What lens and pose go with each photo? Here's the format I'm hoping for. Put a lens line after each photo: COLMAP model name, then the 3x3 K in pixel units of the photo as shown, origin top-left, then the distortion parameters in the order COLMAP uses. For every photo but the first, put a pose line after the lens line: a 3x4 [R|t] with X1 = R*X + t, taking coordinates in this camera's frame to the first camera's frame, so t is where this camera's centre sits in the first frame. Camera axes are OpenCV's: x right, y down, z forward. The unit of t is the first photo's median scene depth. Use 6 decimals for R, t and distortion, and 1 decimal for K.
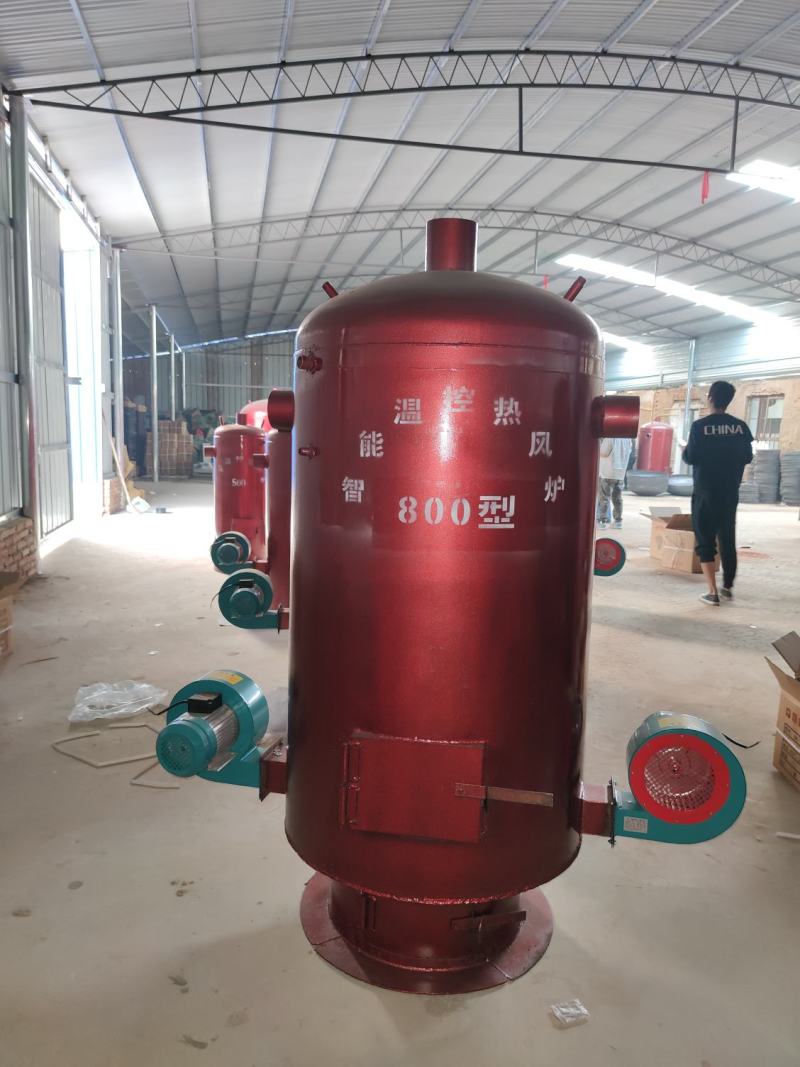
lens RADIAL K [[761.7, 0, 404.4], [0, 761.7, 532.5], [0, 0, 1]] dist [0.059189, -0.044714]
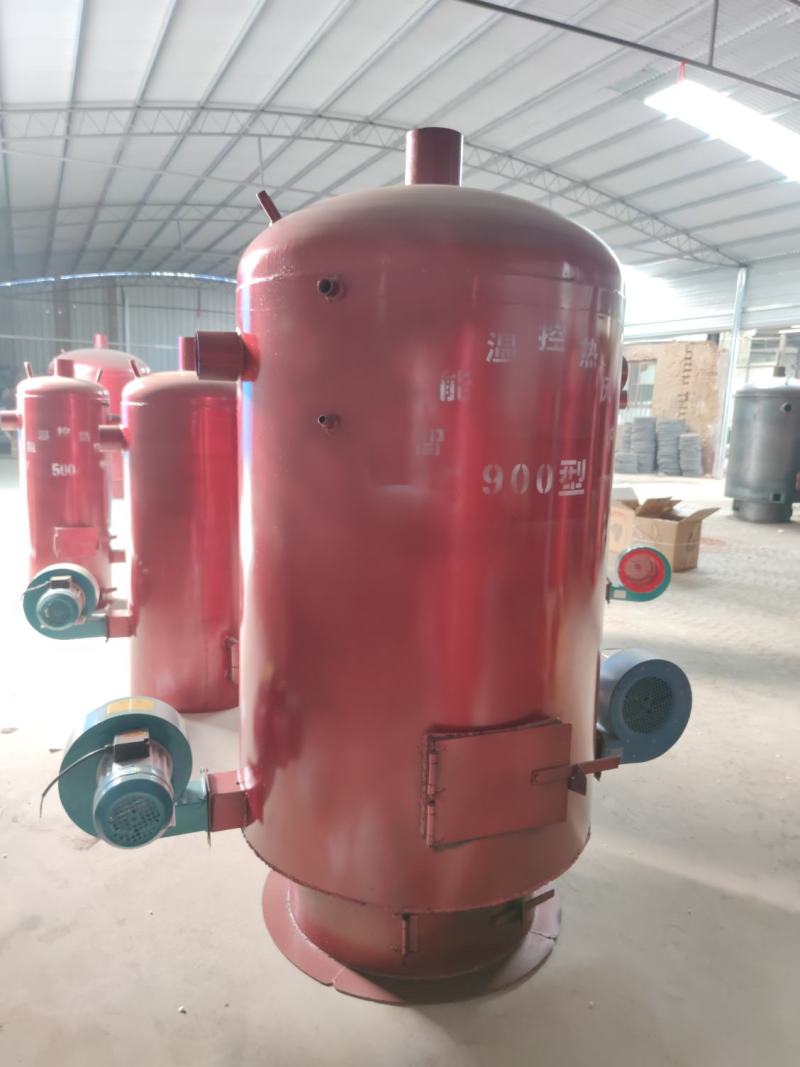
lens RADIAL K [[761.3, 0, 404.7], [0, 761.3, 526.1], [0, 0, 1]] dist [0.064610, -0.061496]
pose [[0.974311, -0.030705, 0.223104, -0.075964], [0.022806, 0.999022, 0.037893, -0.032208], [-0.224050, -0.031832, 0.974058, 0.282252]]
